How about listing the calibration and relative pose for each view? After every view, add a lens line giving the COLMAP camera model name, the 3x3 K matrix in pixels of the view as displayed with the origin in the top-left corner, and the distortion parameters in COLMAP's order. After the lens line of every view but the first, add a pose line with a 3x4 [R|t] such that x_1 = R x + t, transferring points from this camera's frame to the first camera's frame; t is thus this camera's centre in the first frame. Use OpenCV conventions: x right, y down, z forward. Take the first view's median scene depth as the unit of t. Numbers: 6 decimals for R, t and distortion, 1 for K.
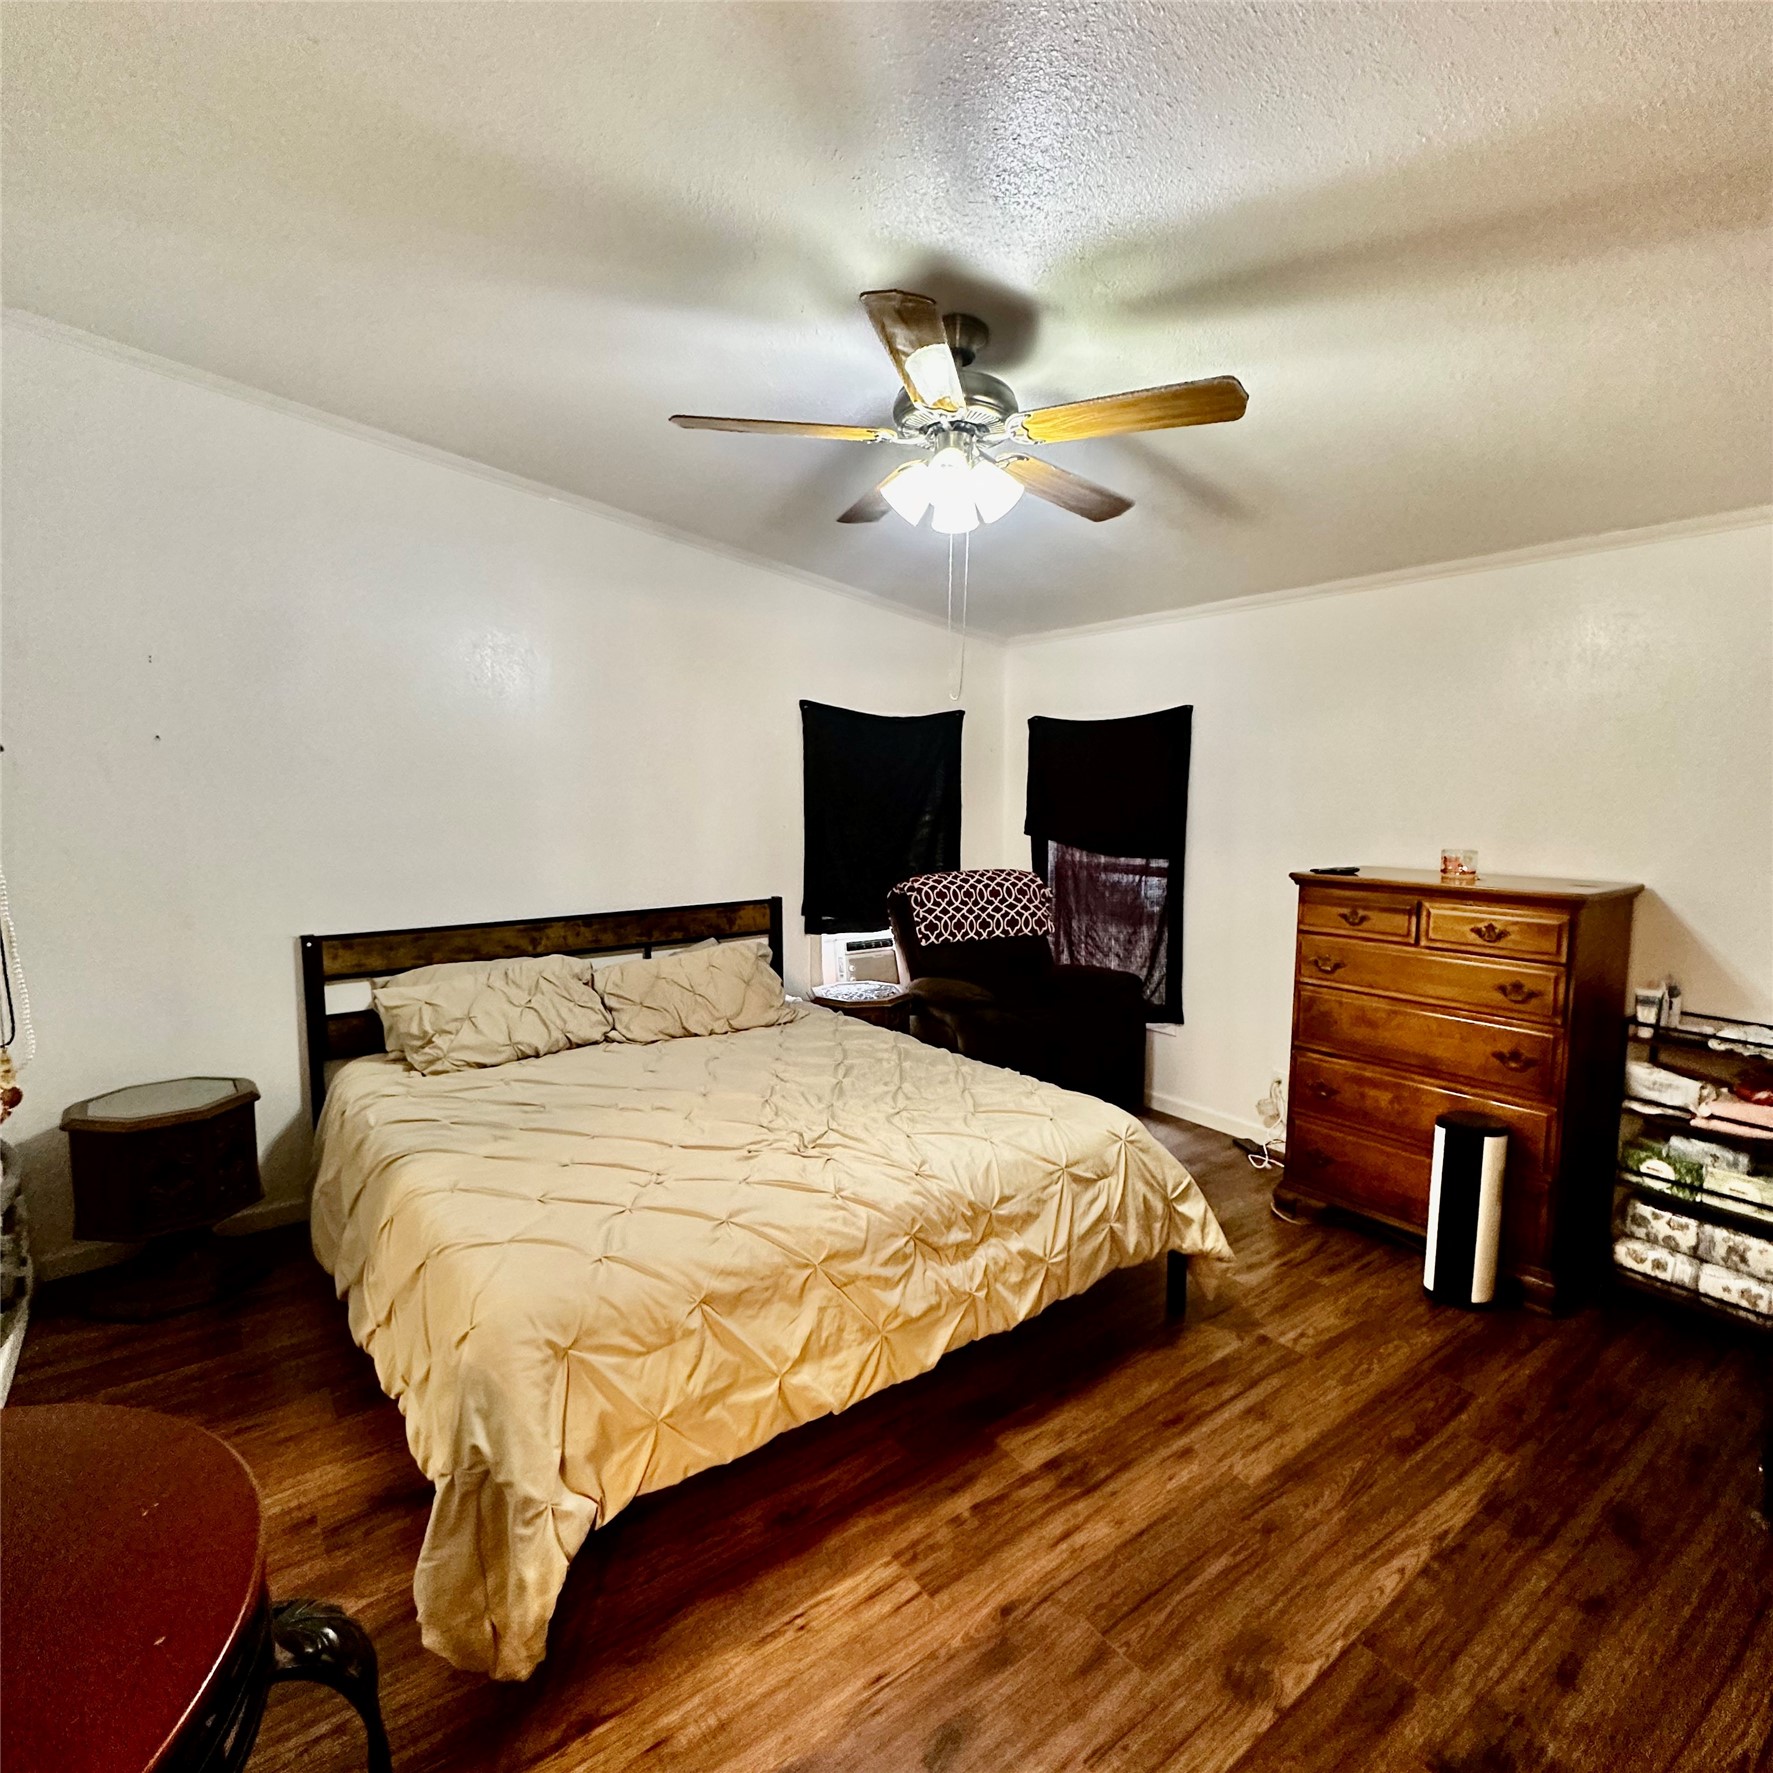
lens RADIAL K [[942.3, 0, 885.4], [0, 942.3, 886.1], [0, 0, 1]] dist [-0.001336, 0.000038]
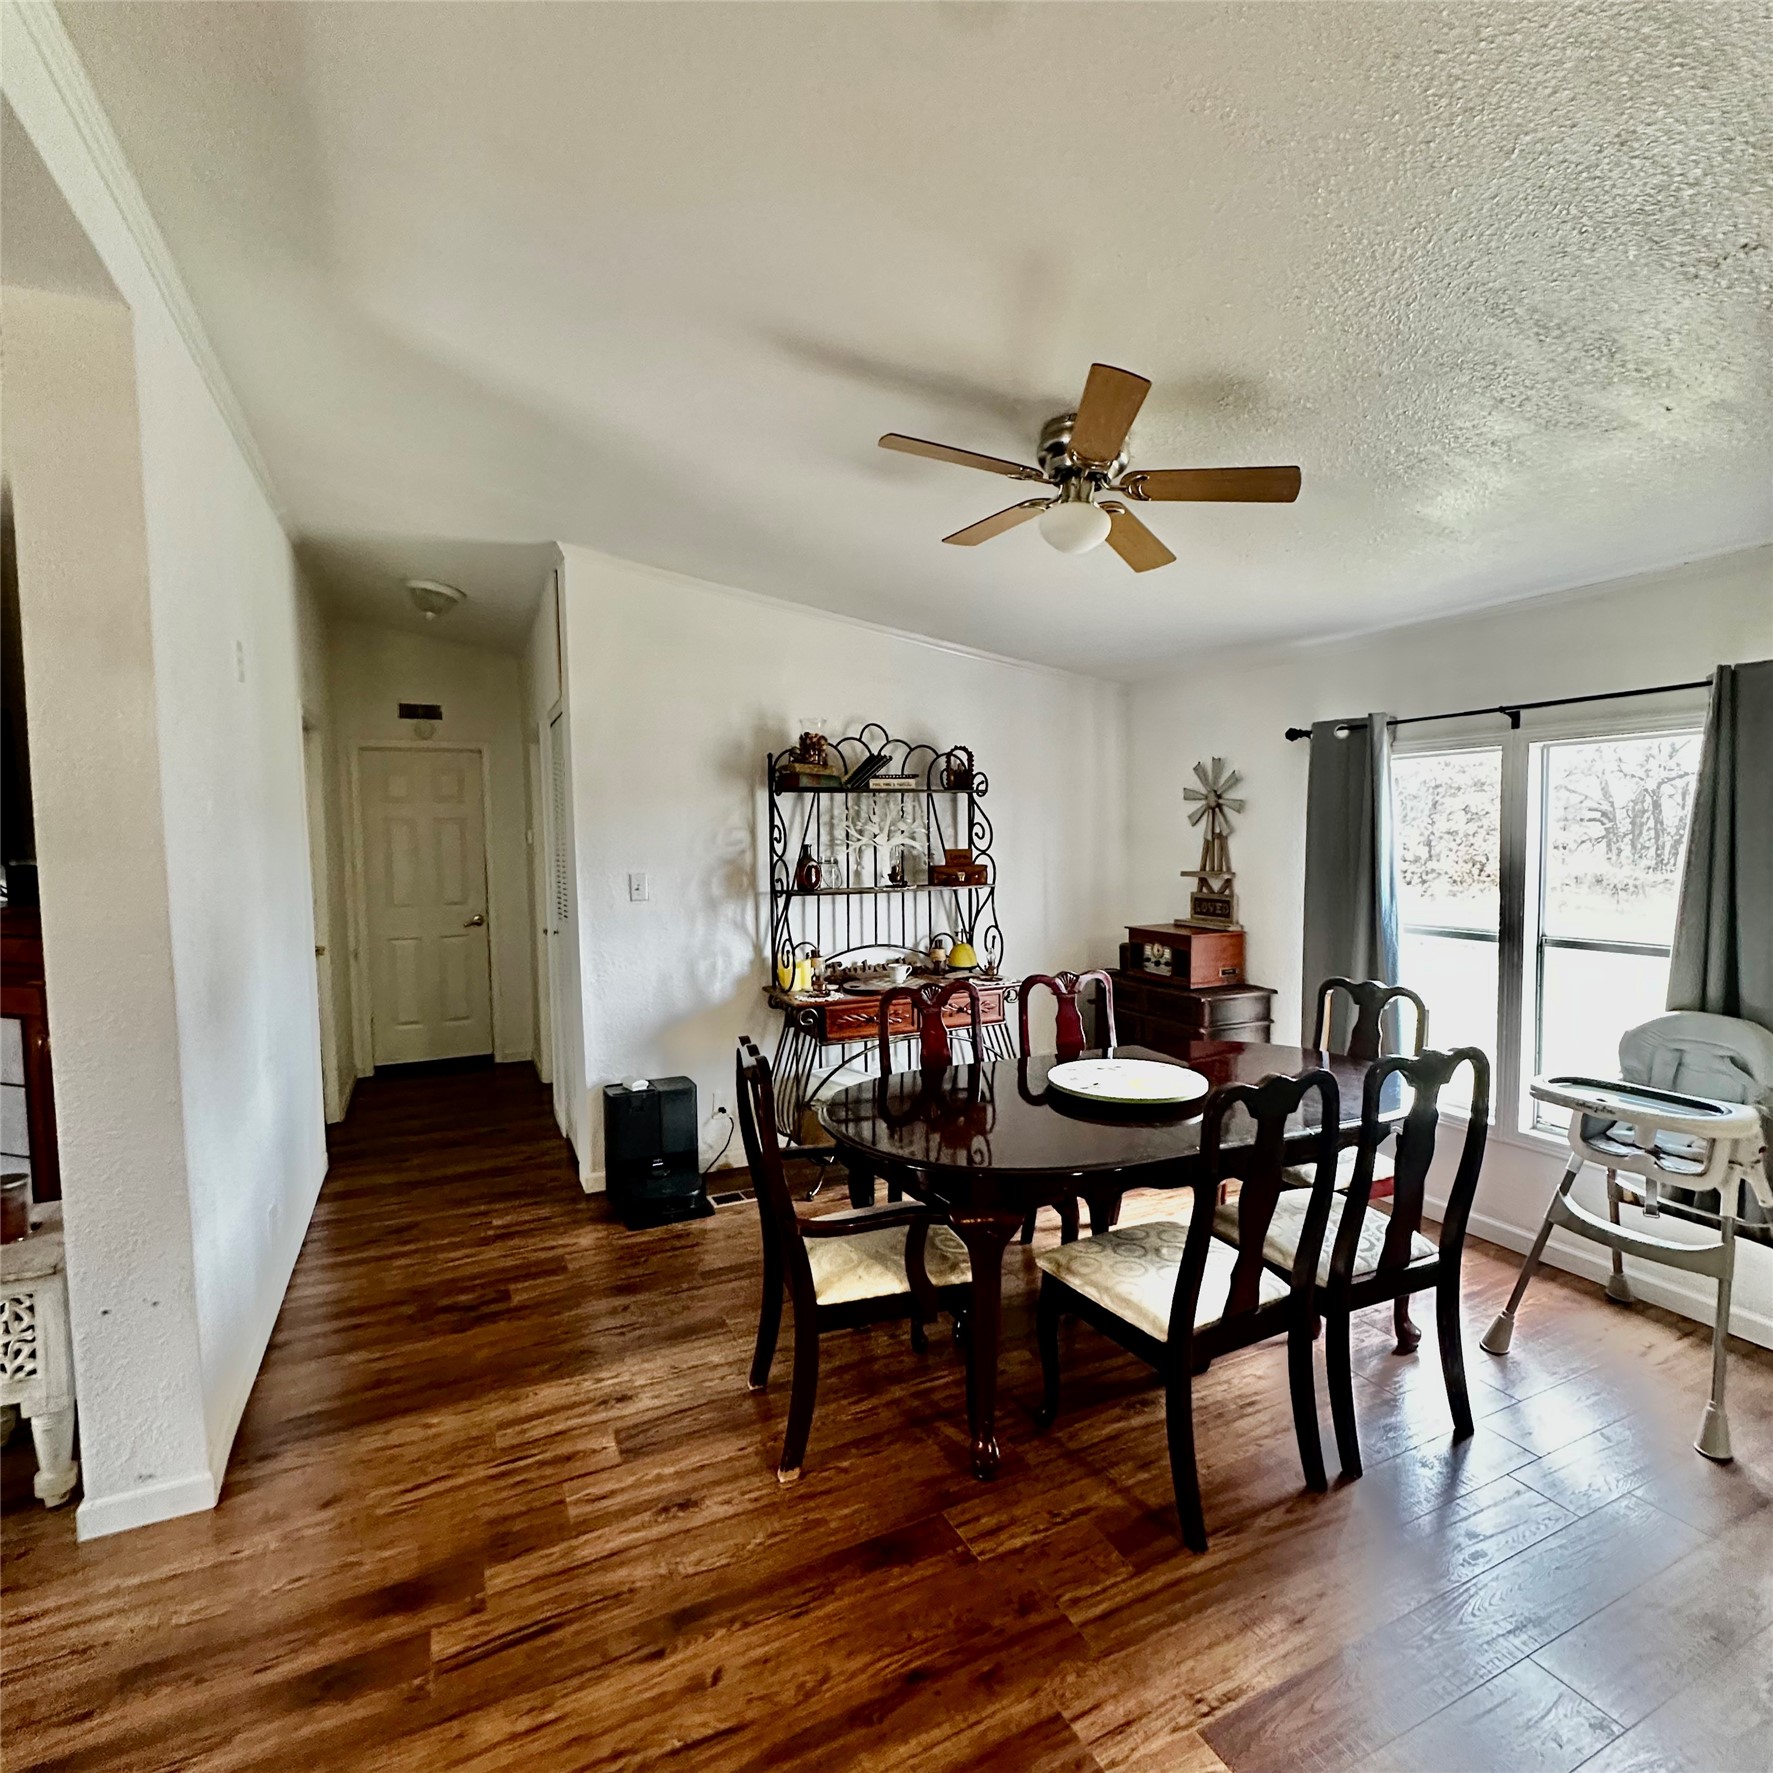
lens RADIAL K [[942.3, 0, 885.3], [0, 942.3, 887.4], [0, 0, 1]] dist [-0.001336, 0.000038]
pose [[-0.981886, -0.005524, 0.189392, 0.038650], [0.024957, 0.987096, 0.158176, -0.152749], [-0.187821, 0.160037, -0.969078, 1.485942]]
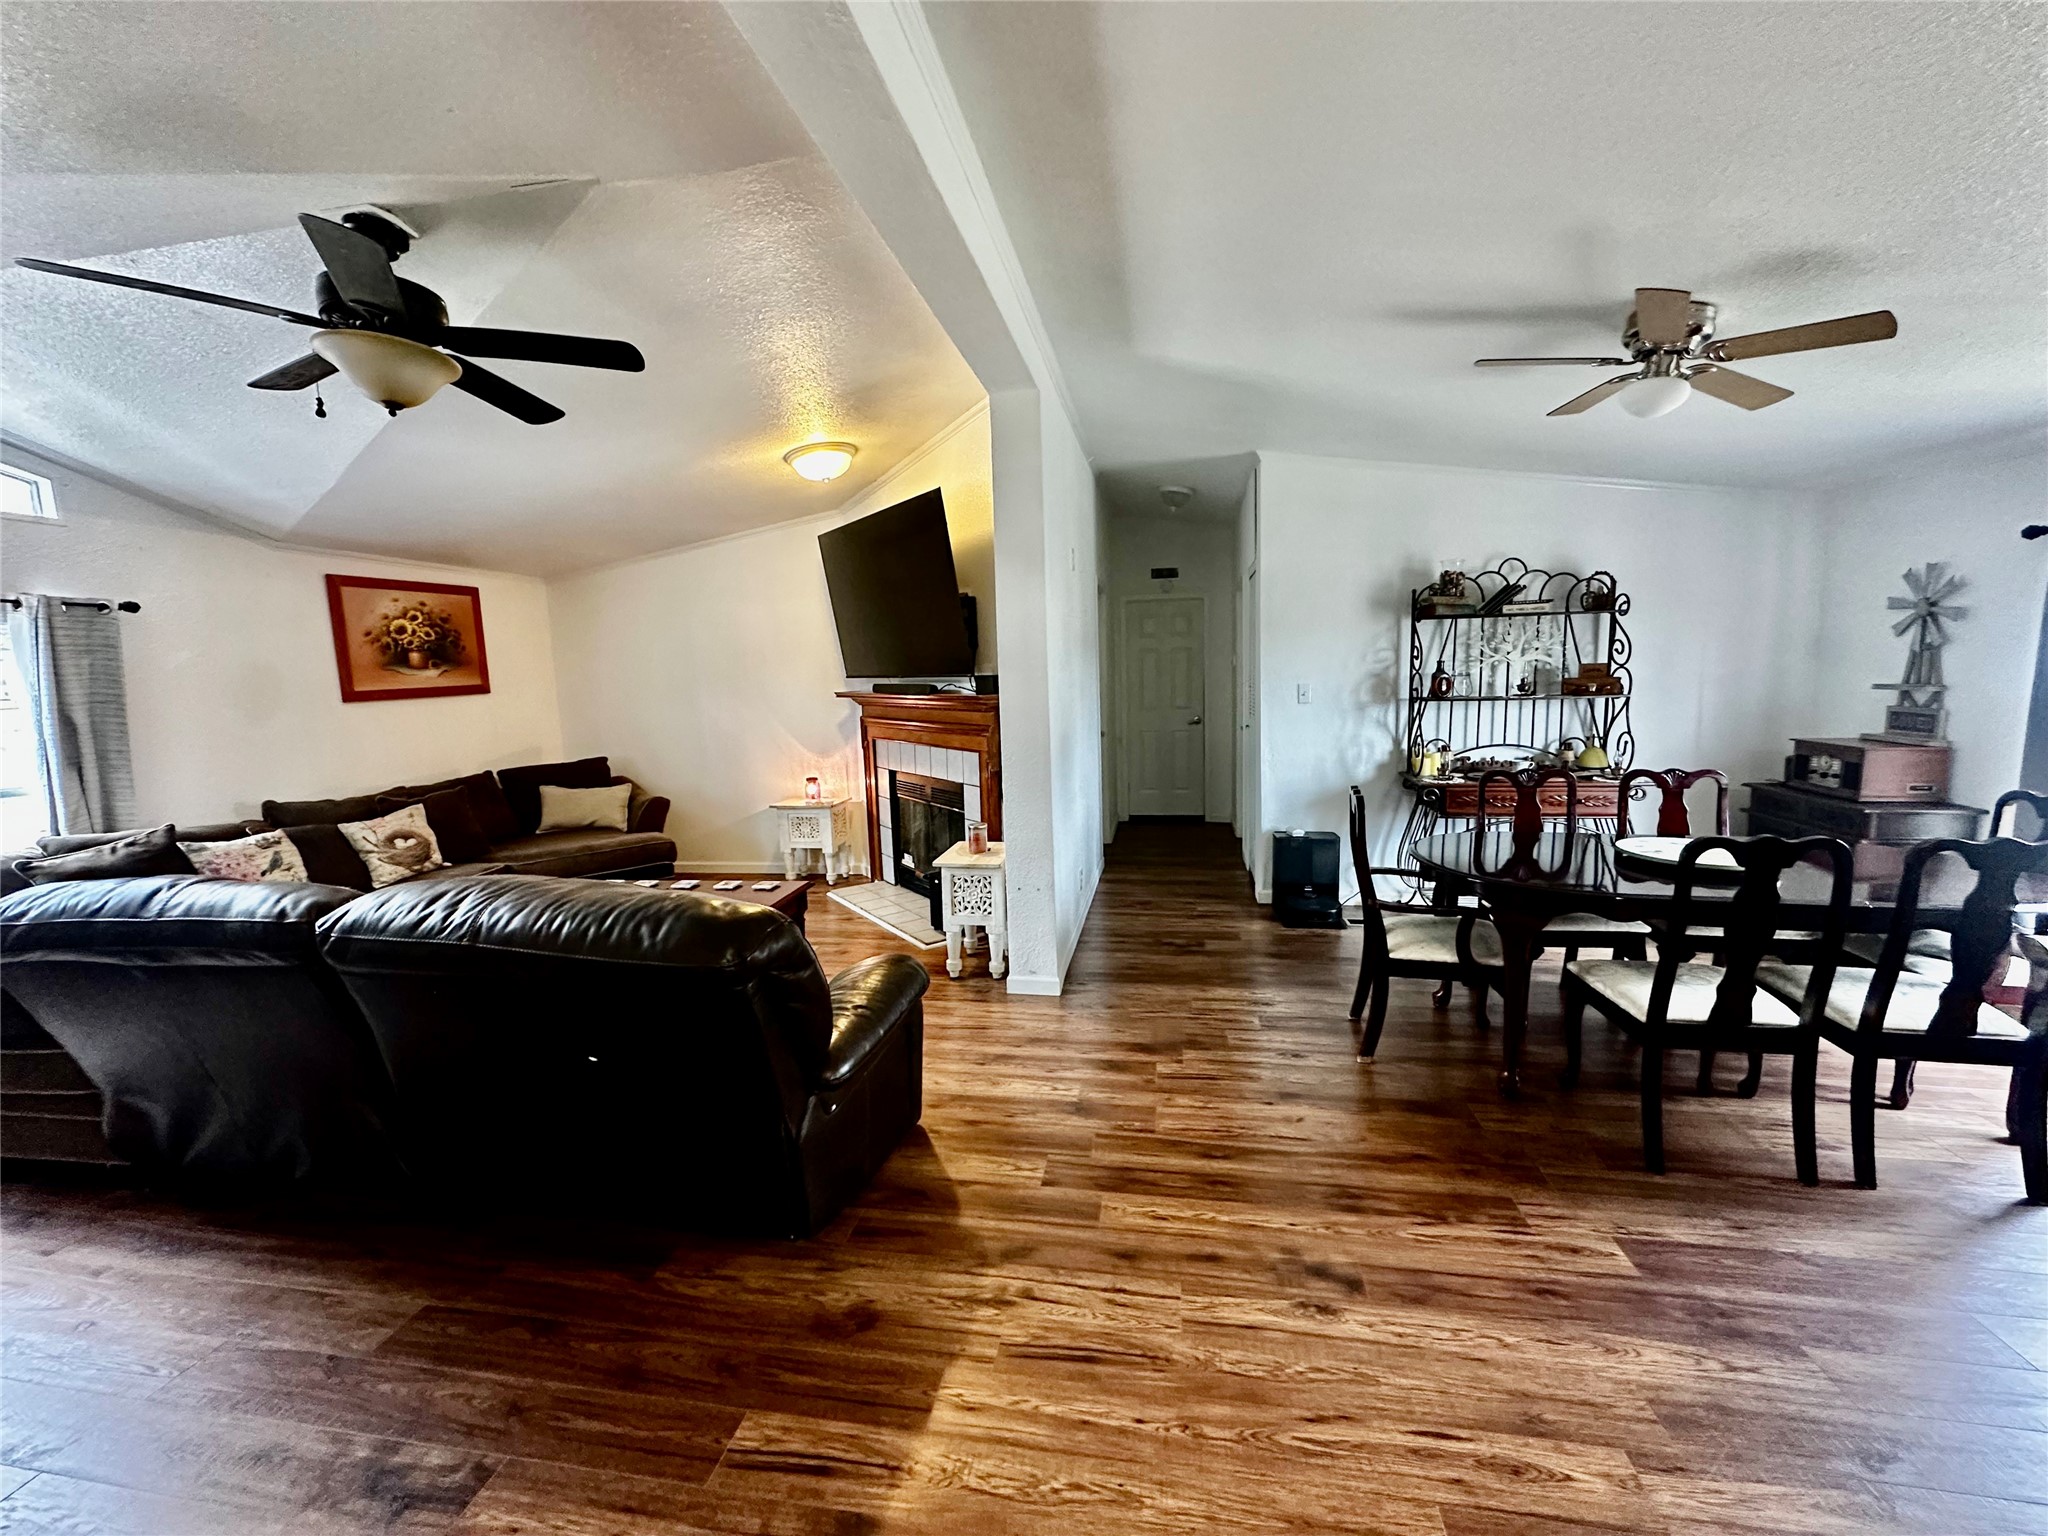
lens RADIAL K [[816.1, 0, 1024.5], [0, 816.1, 769.0], [0, 0, 1]] dist [-0.002749, 0.000239]
pose [[-0.688249, -0.077127, 0.721363, -0.241750], [0.094872, 0.976225, 0.194893, -0.178885], [-0.719244, 0.202572, -0.664569, 1.869535]]
